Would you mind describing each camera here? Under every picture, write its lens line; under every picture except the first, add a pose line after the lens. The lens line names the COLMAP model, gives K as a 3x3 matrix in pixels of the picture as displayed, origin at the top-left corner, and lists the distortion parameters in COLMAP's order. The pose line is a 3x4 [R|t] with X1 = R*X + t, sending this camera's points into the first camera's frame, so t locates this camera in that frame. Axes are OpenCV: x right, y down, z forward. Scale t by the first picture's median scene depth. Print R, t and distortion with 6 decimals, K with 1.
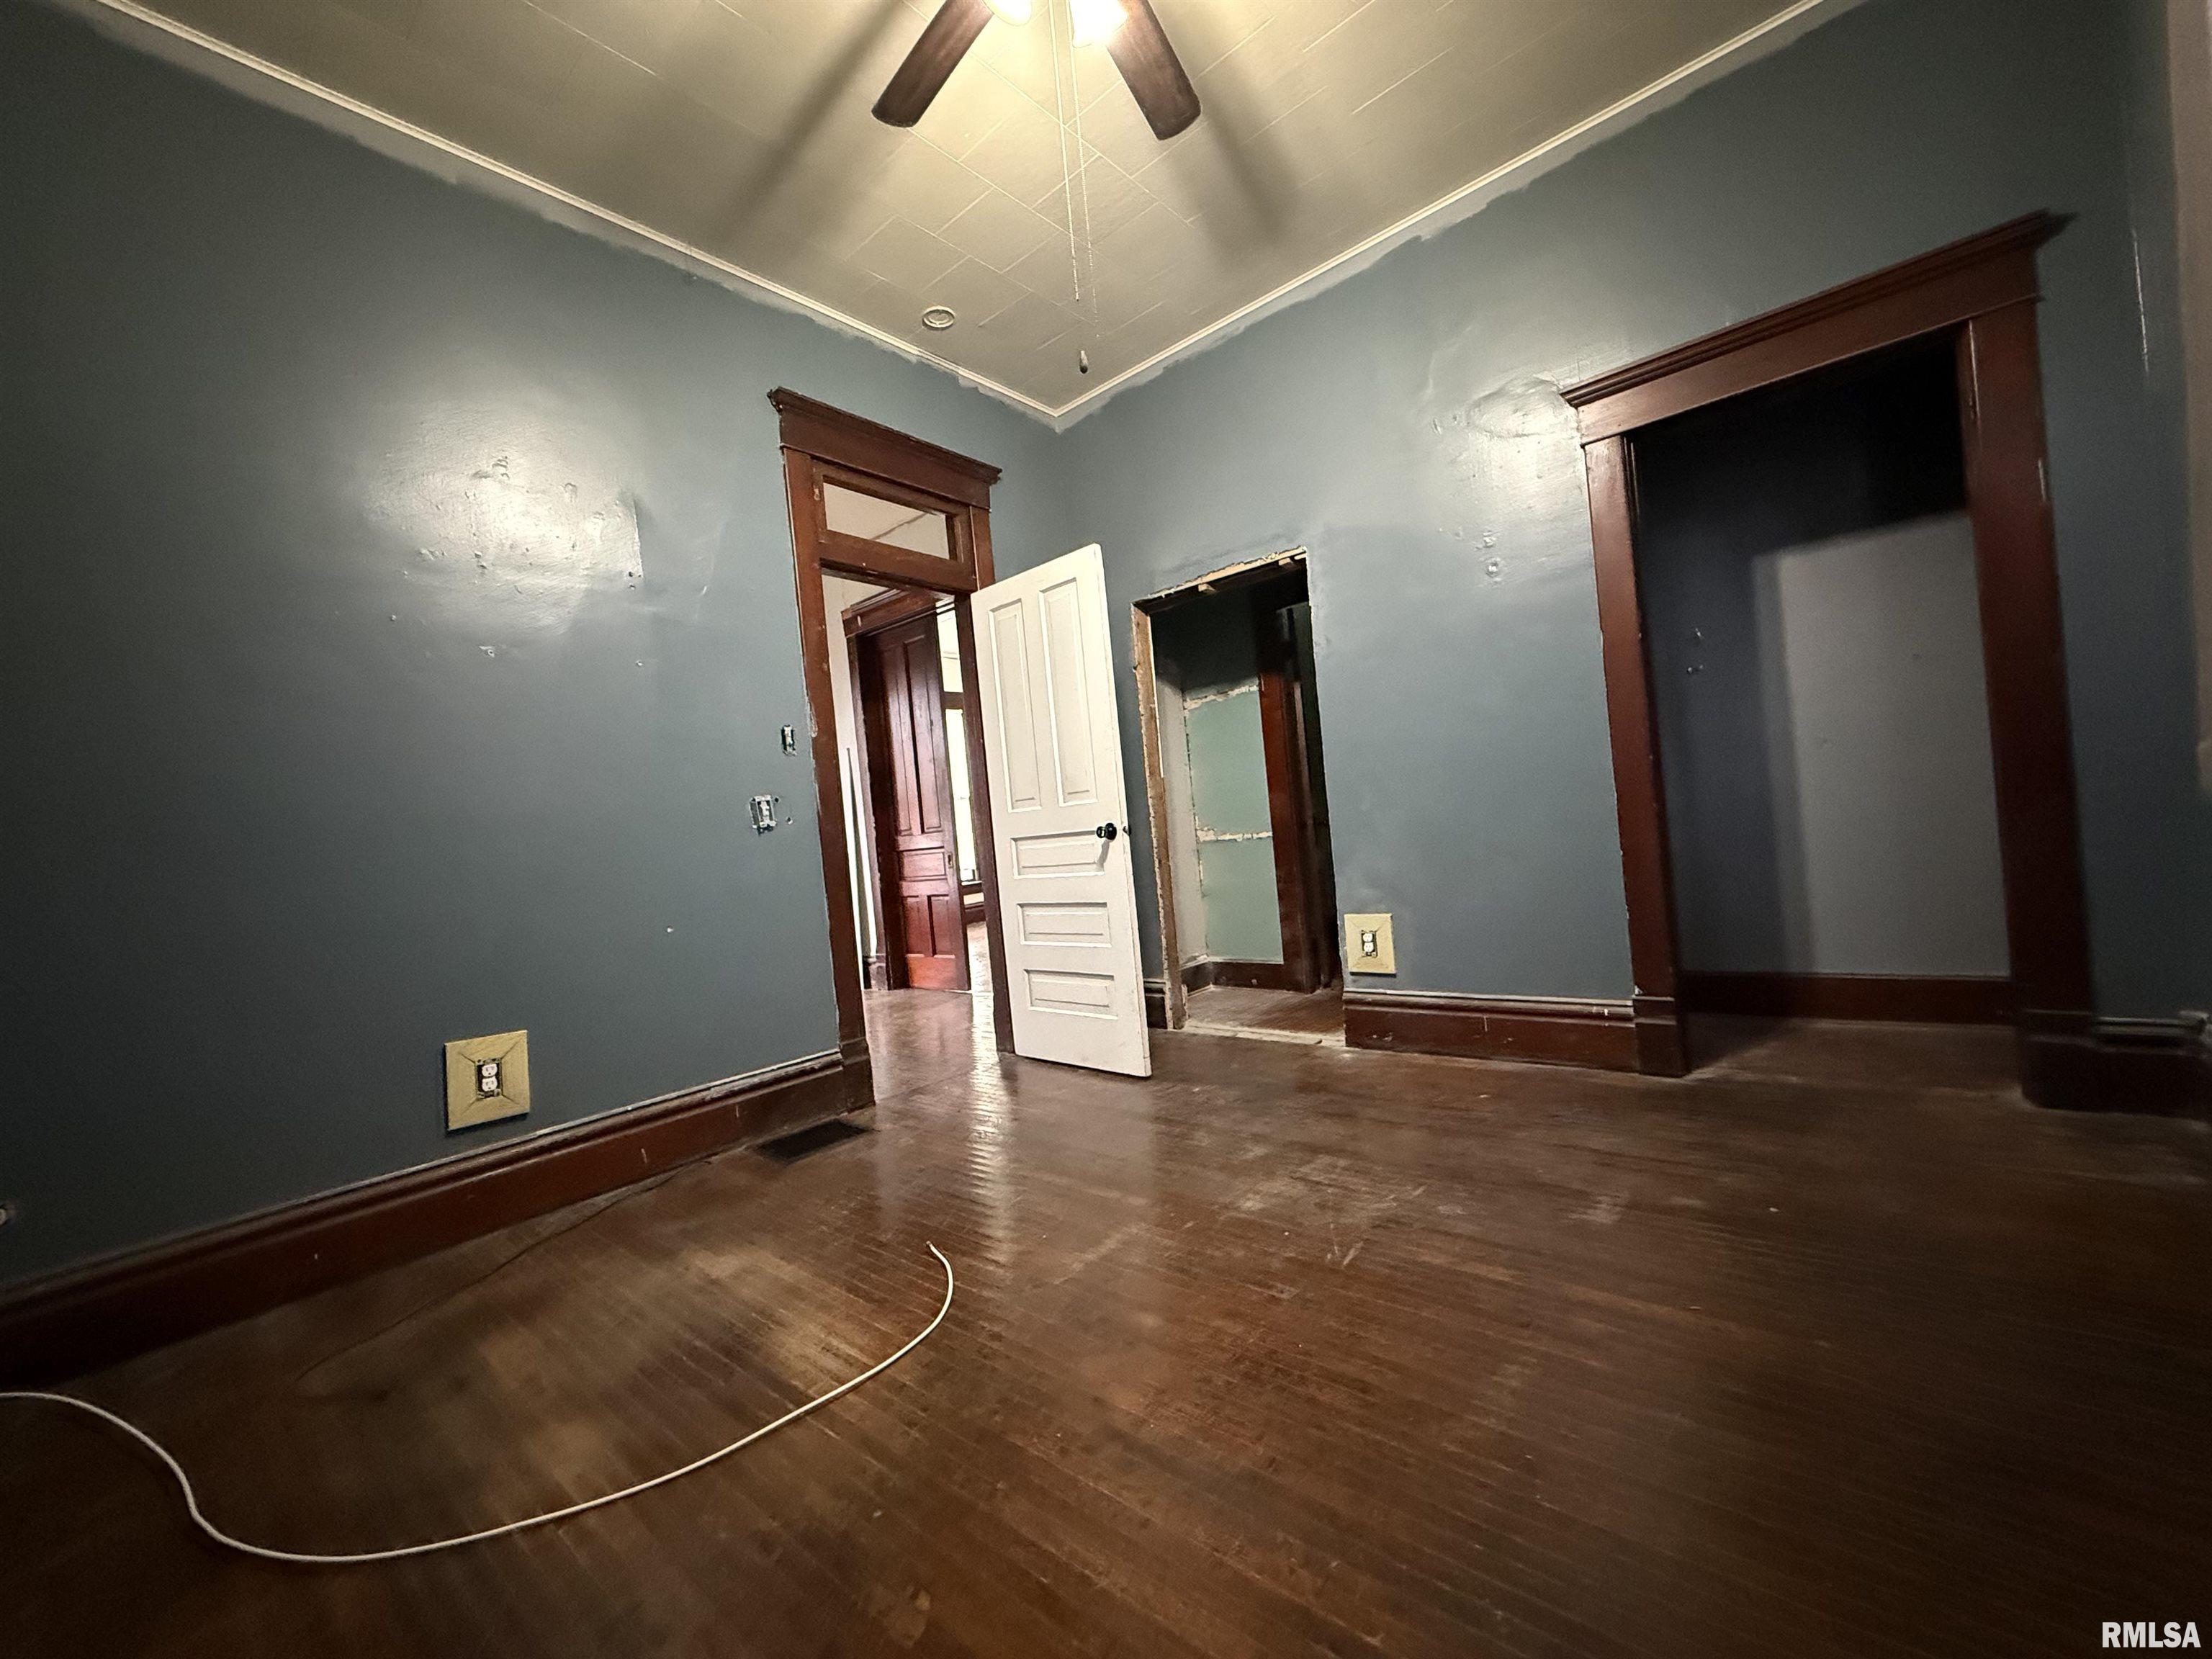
lens RADIAL K [[882.7, 0, 1106.0], [0, 882.7, 829.5], [0, 0, 1]] dist [-0.000888, -0.000979]
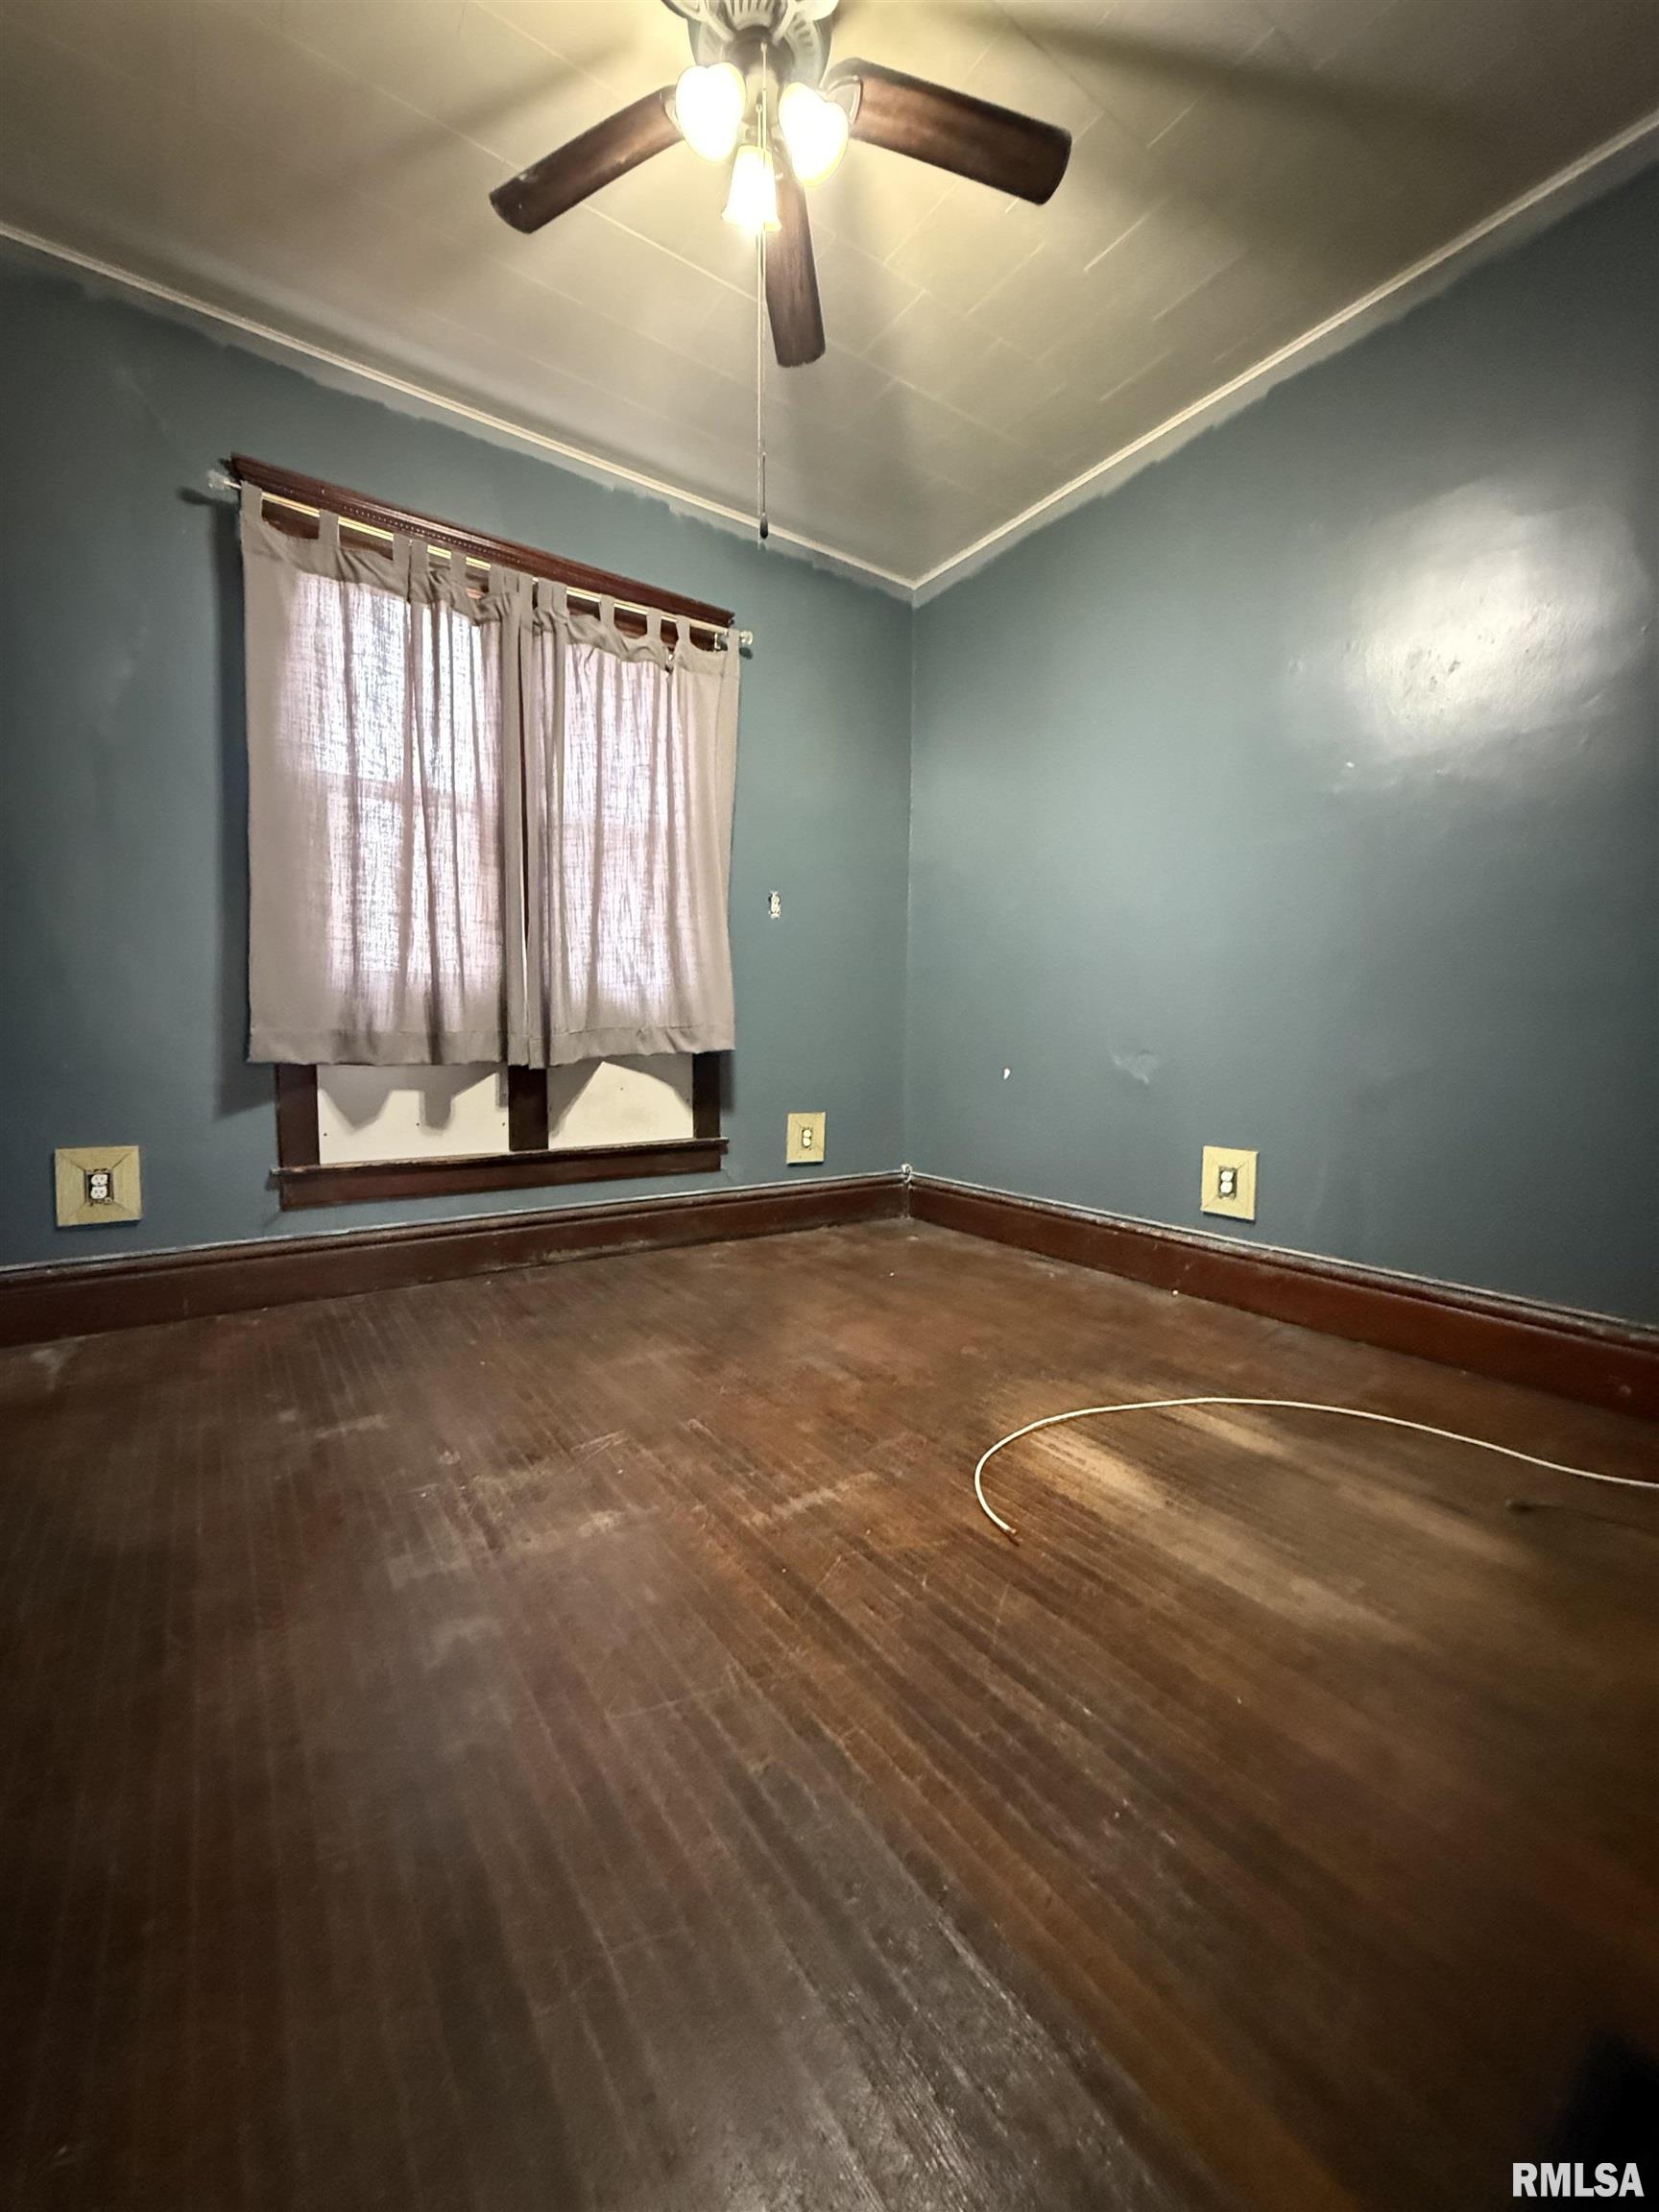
lens RADIAL K [[882.7, 0, 828.0], [0, 882.7, 1098.9], [0, 0, 1]] dist [-0.000888, -0.000979]
pose [[-0.965951, 0.062976, 0.250943, -0.263840], [0.082150, 0.994387, 0.066671, 0.018546], [-0.245336, 0.085016, -0.965703, 1.784656]]
